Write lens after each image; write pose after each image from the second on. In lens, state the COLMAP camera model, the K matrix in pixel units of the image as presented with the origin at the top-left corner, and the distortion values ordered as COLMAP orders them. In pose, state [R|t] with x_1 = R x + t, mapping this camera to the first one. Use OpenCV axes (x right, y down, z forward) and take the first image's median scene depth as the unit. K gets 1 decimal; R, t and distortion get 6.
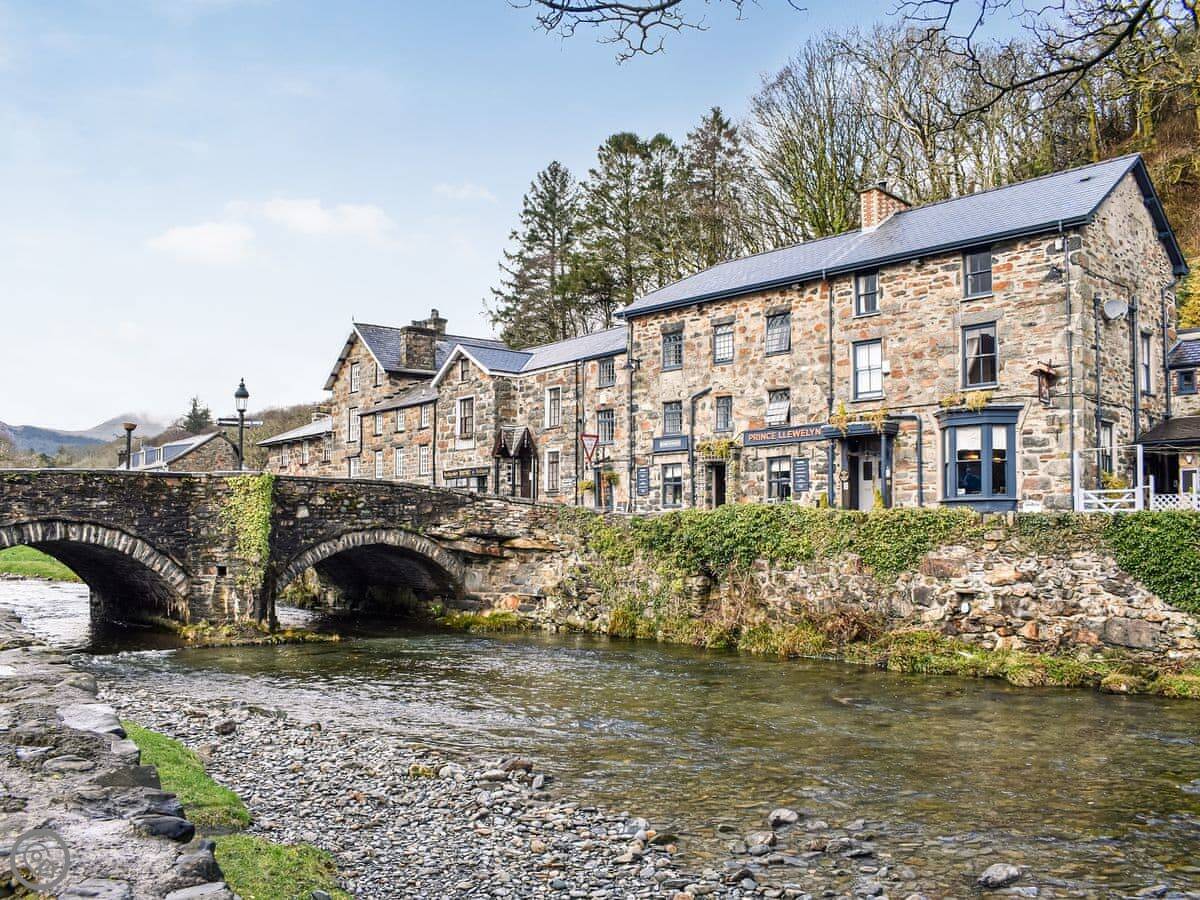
lens RADIAL K [[1112.2, 0, 597.6], [0, 1112.2, 447.5], [0, 0, 1]] dist [-0.113838, 0.019740]
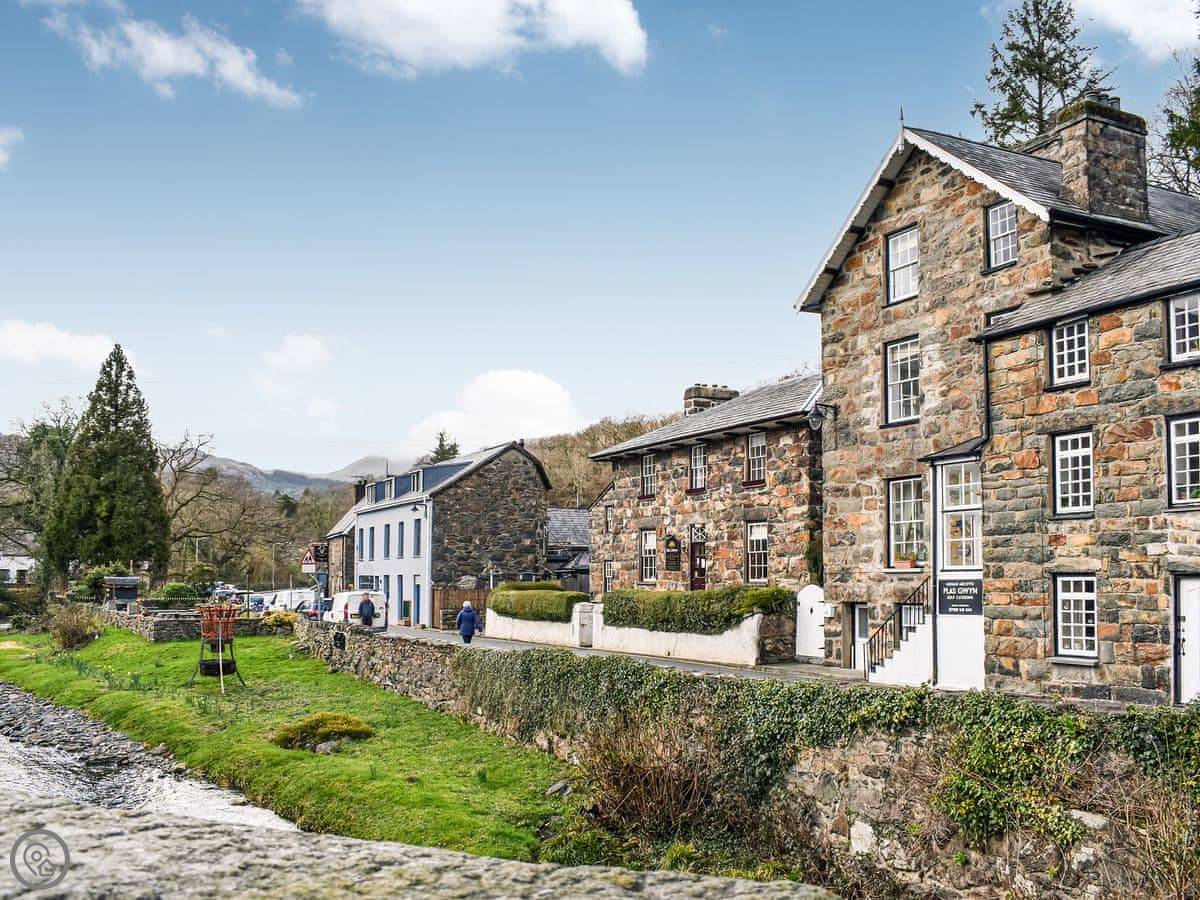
lens RADIAL K [[1112.2, 0, 597.6], [0, 1112.2, 447.5], [0, 0, 1]] dist [-0.113838, 0.019740]
pose [[0.978640, -0.023814, -0.204196, -0.241534], [0.016875, 0.999222, -0.035659, 0.015693], [0.204886, 0.031451, 0.978280, 0.568123]]
